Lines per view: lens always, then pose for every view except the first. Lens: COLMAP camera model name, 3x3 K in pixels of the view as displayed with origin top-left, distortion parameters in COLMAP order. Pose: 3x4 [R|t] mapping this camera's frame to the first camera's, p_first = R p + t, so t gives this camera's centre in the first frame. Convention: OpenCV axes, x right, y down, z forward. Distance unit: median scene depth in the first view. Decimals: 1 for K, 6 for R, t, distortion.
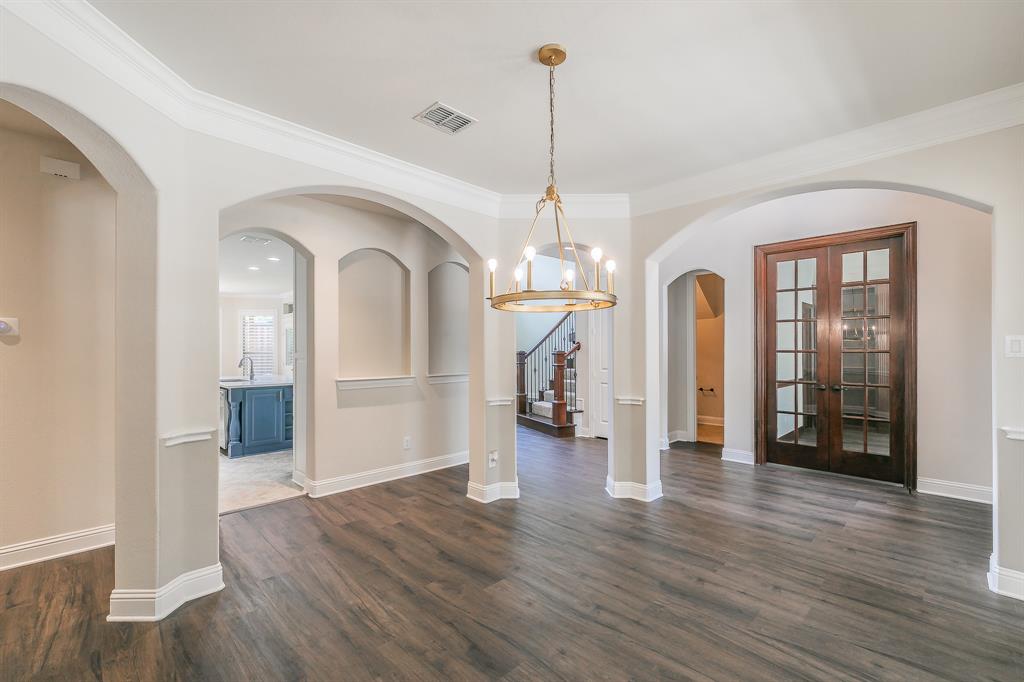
lens RADIAL K [[440.1, 0, 518.6], [0, 440.1, 347.1], [0, 0, 1]] dist [0.001069, -0.000097]
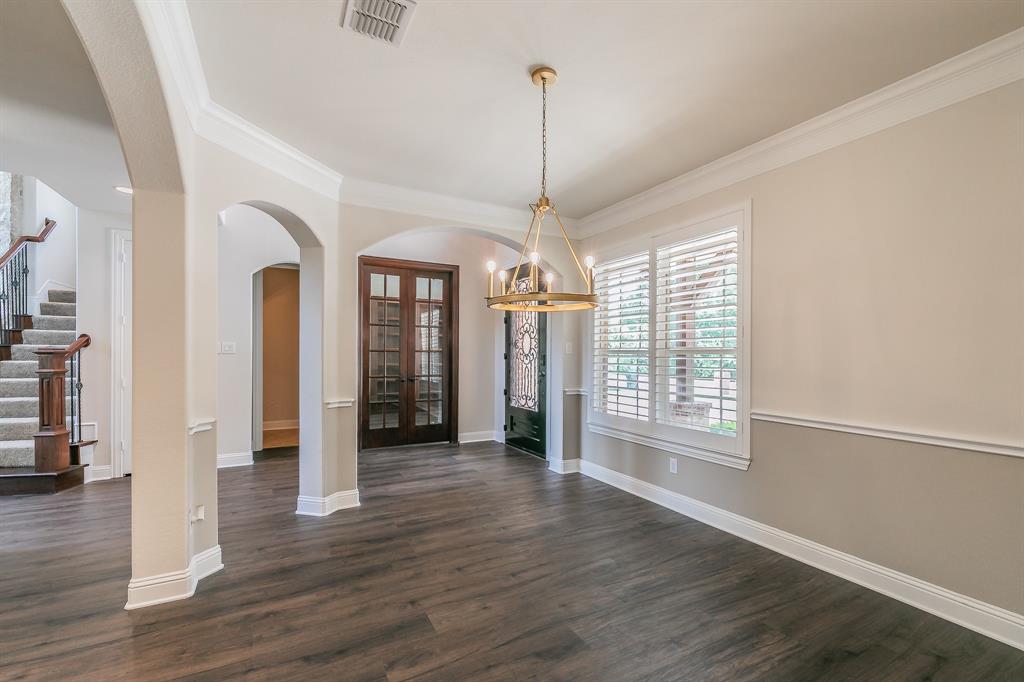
lens RADIAL K [[440.1, 0, 517.3], [0, 440.1, 351.4], [0, 0, 1]] dist [0.001069, -0.000097]
pose [[0.288834, 0.006385, 0.957358, -0.474077], [-0.011367, 0.999930, -0.003239, 0.012909], [-0.957312, -0.009947, 0.288886, 0.356060]]
